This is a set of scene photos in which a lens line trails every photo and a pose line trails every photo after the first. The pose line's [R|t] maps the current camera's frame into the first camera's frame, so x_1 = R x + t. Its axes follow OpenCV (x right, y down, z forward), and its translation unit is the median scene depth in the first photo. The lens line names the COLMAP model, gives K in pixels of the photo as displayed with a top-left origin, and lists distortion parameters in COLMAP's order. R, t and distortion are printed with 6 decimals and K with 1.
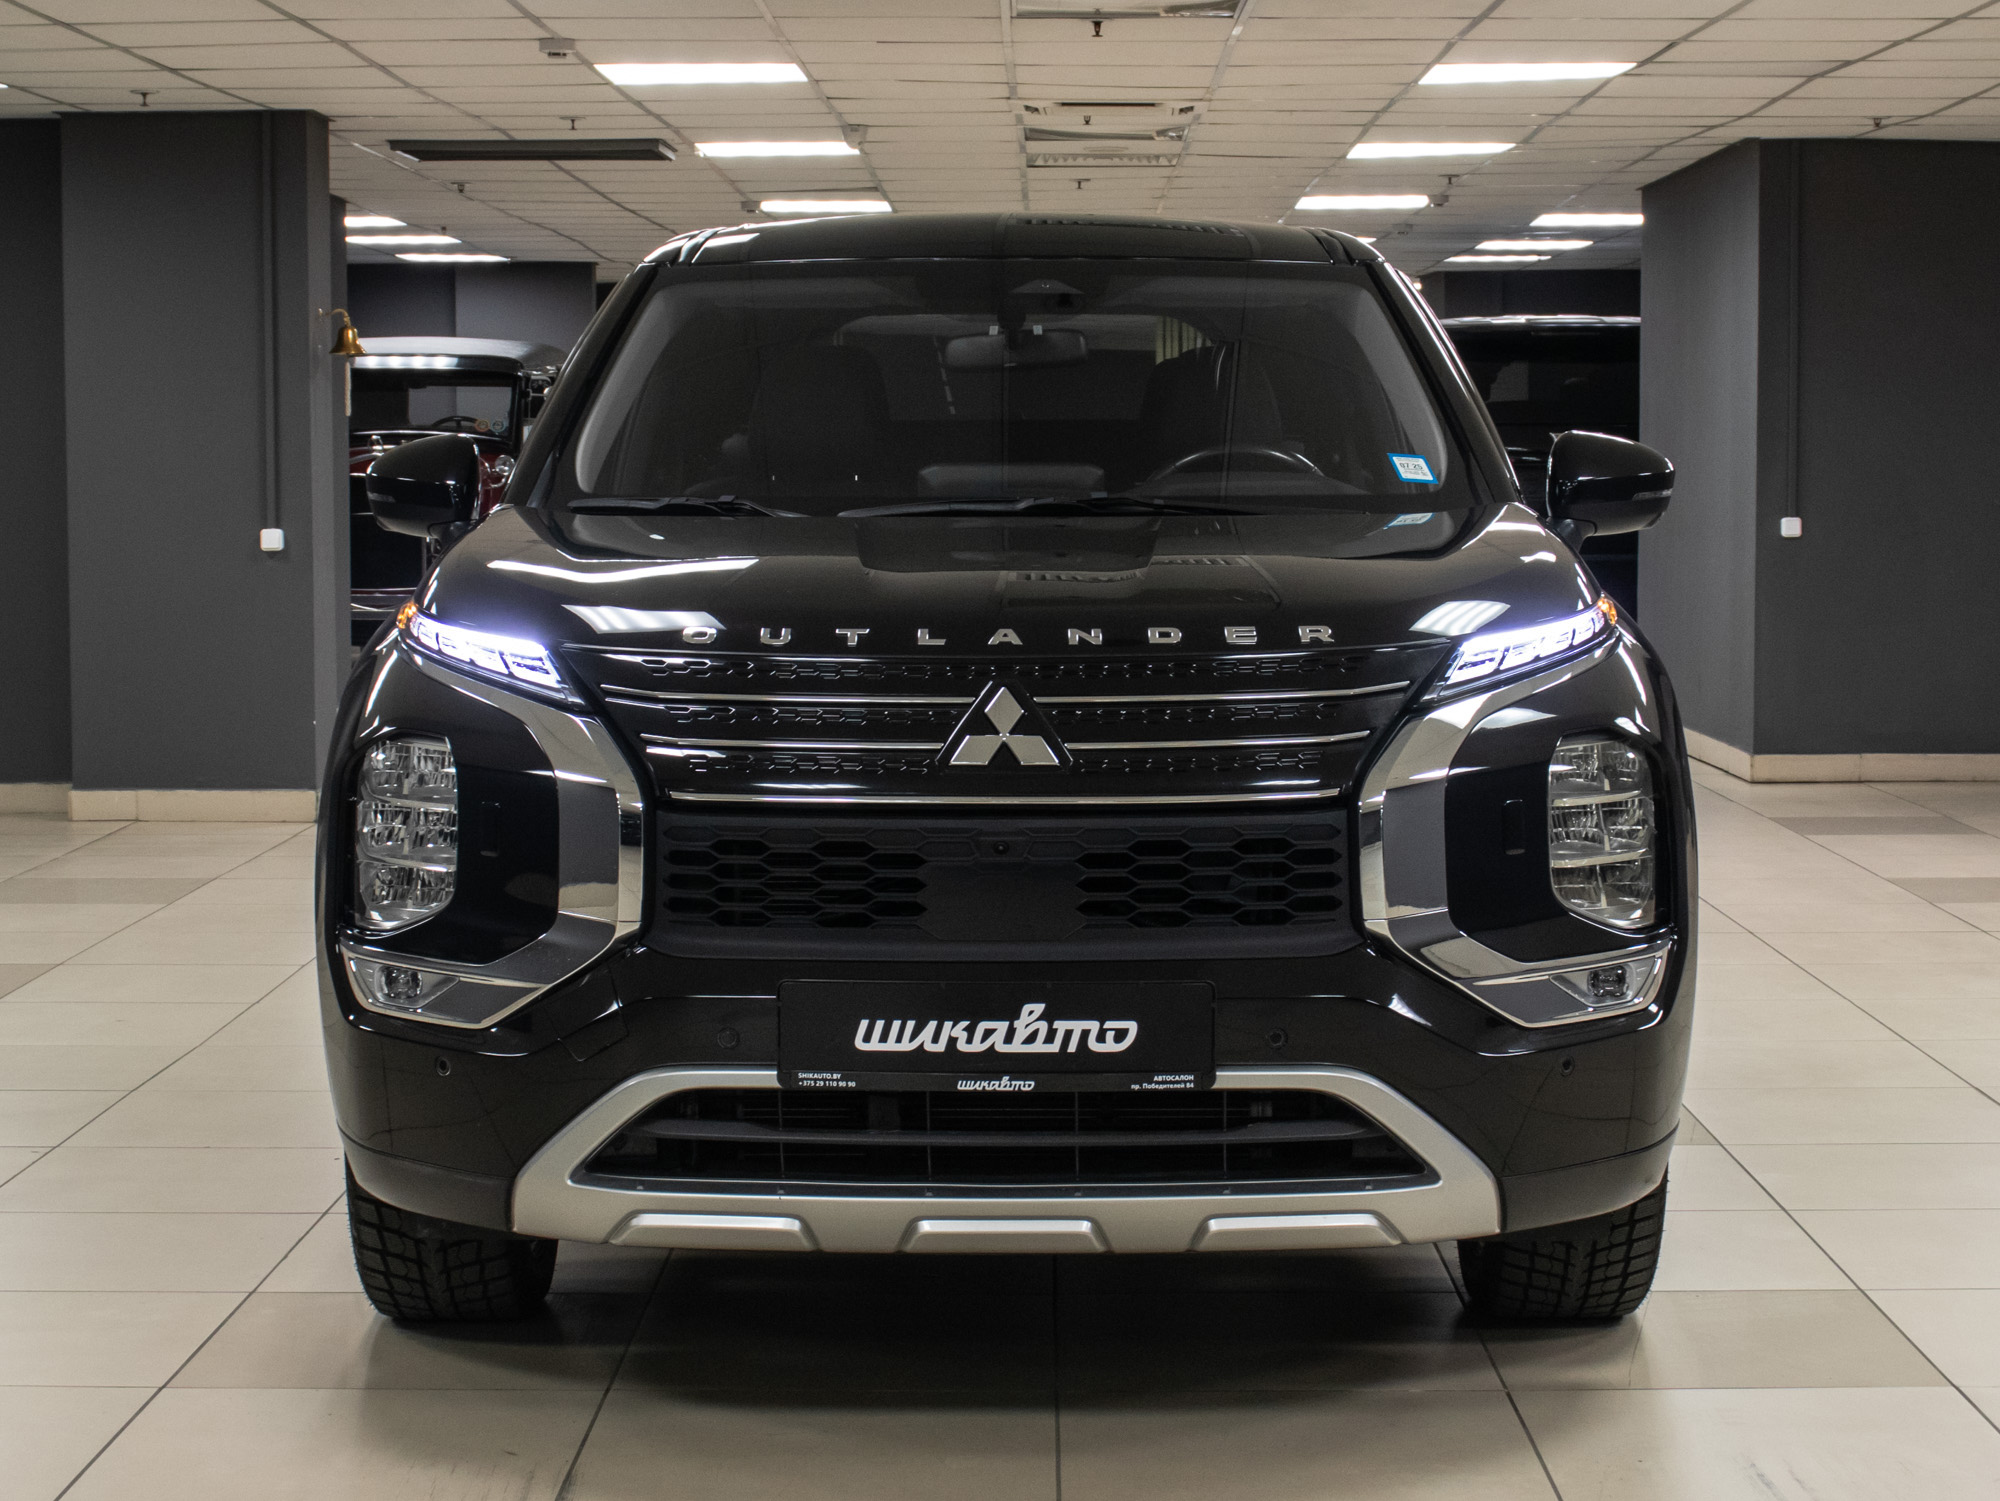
lens RADIAL K [[3943.5, 0, 1000.0], [0, 3943.5, 750.5], [0, 0, 1]] dist [0.008133, -0.850626]
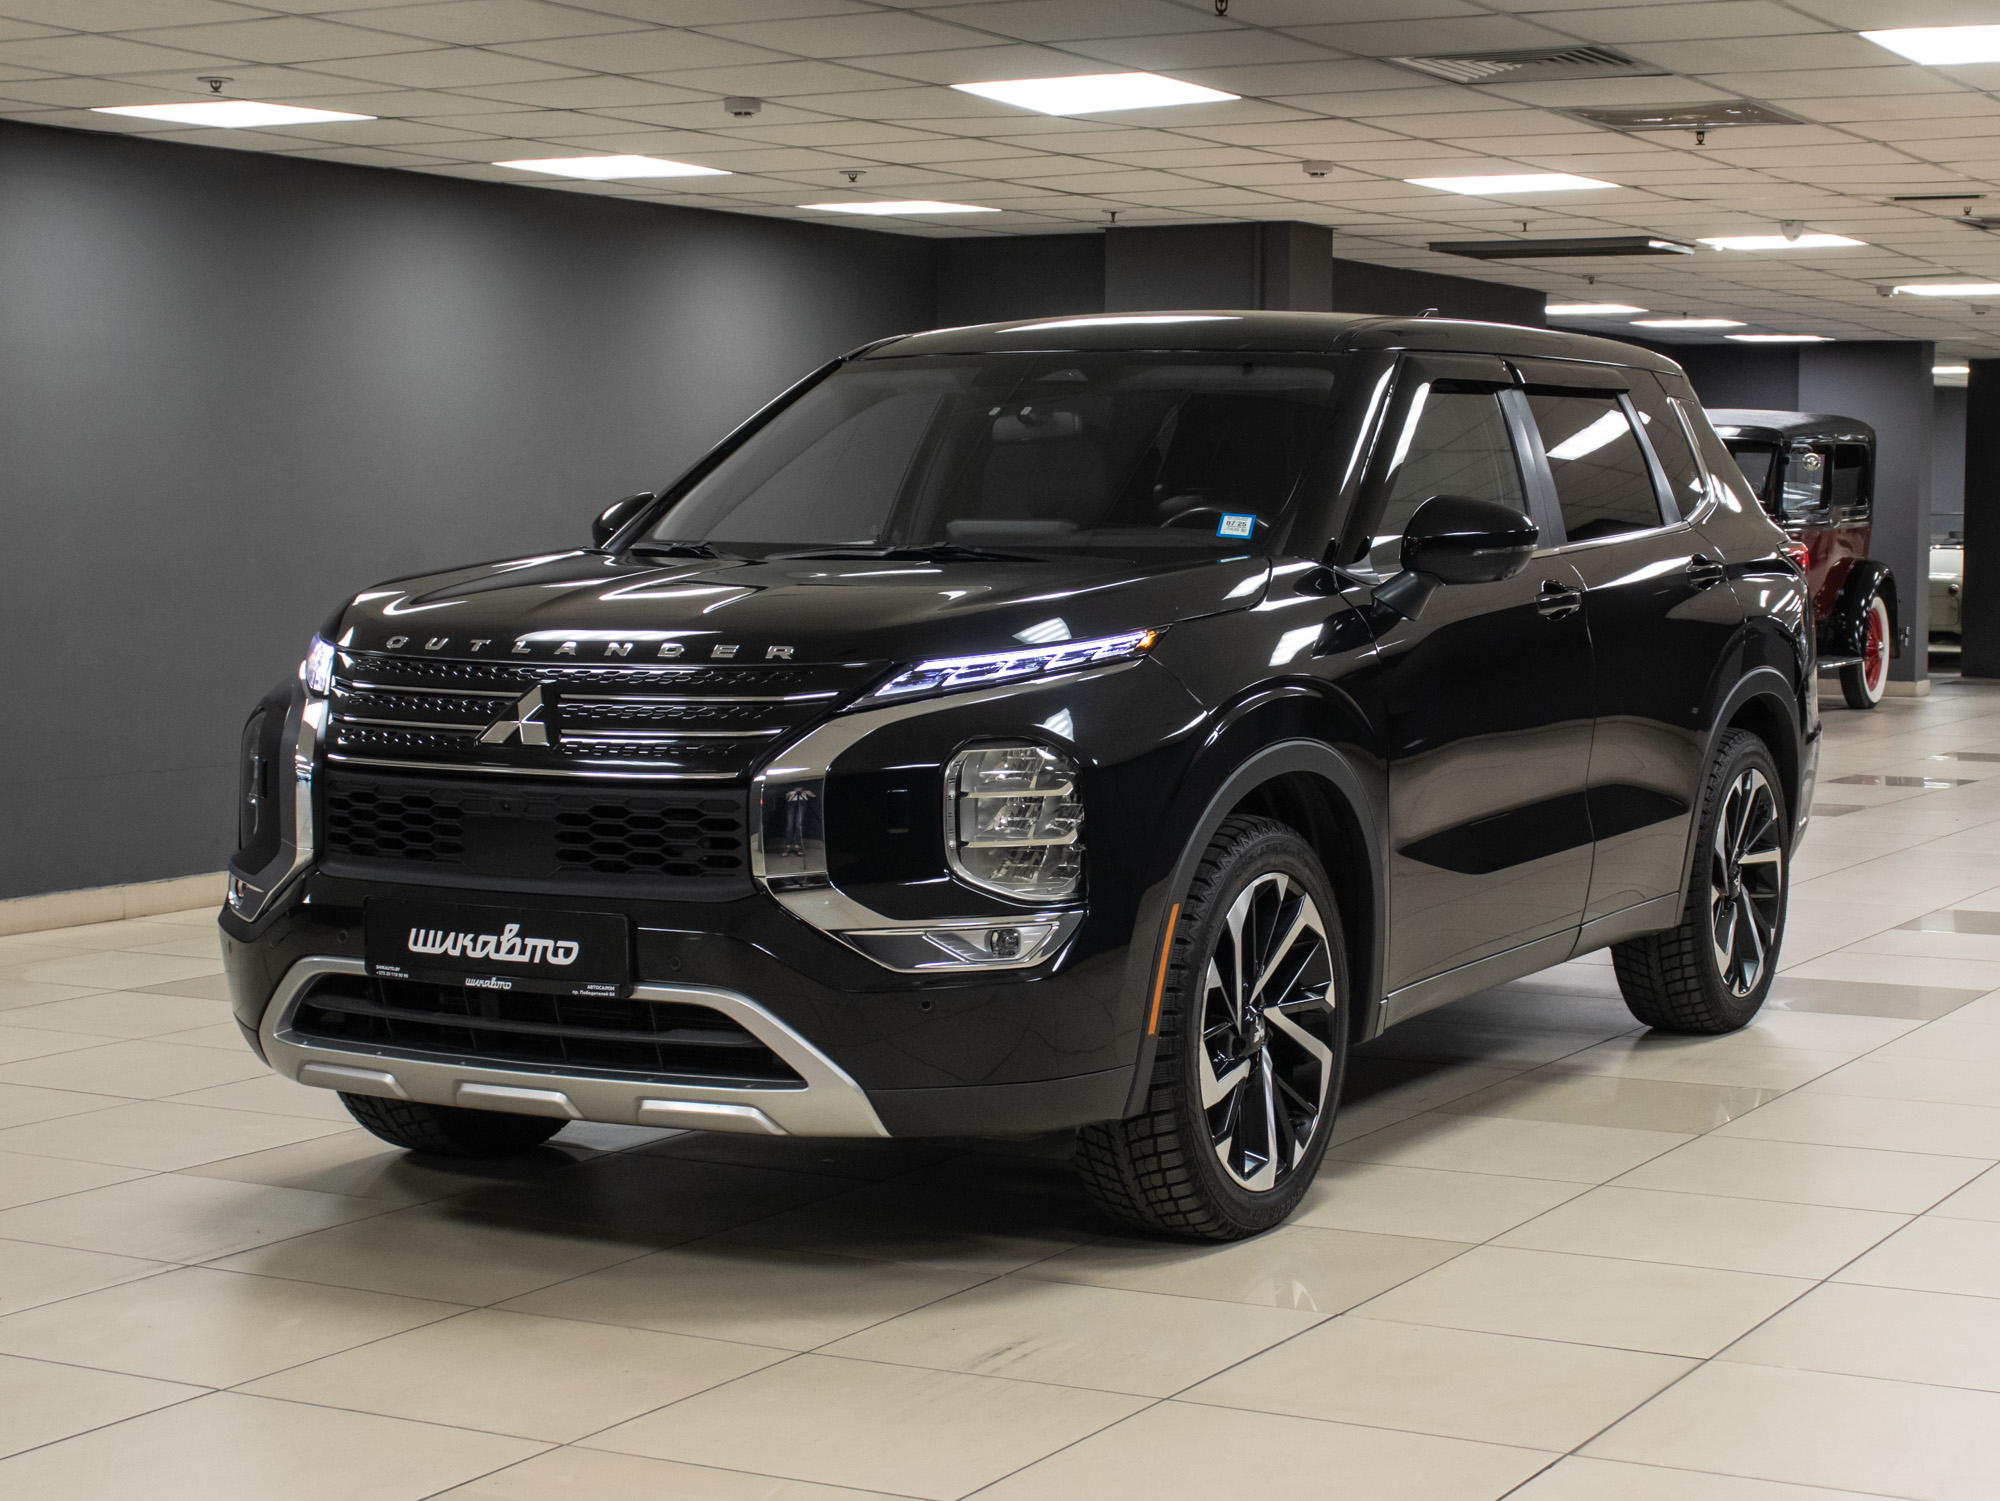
lens RADIAL K [[3598.2, 0, 1000.0], [0, 3598.2, 750.5], [0, 0, 1]] dist [-0.030576, 0.113051]
pose [[0.883219, 0.038665, -0.467365, 0.713722], [-0.042944, 0.999076, 0.001498, -0.002890], [0.466991, 0.018748, 0.884063, 0.007029]]
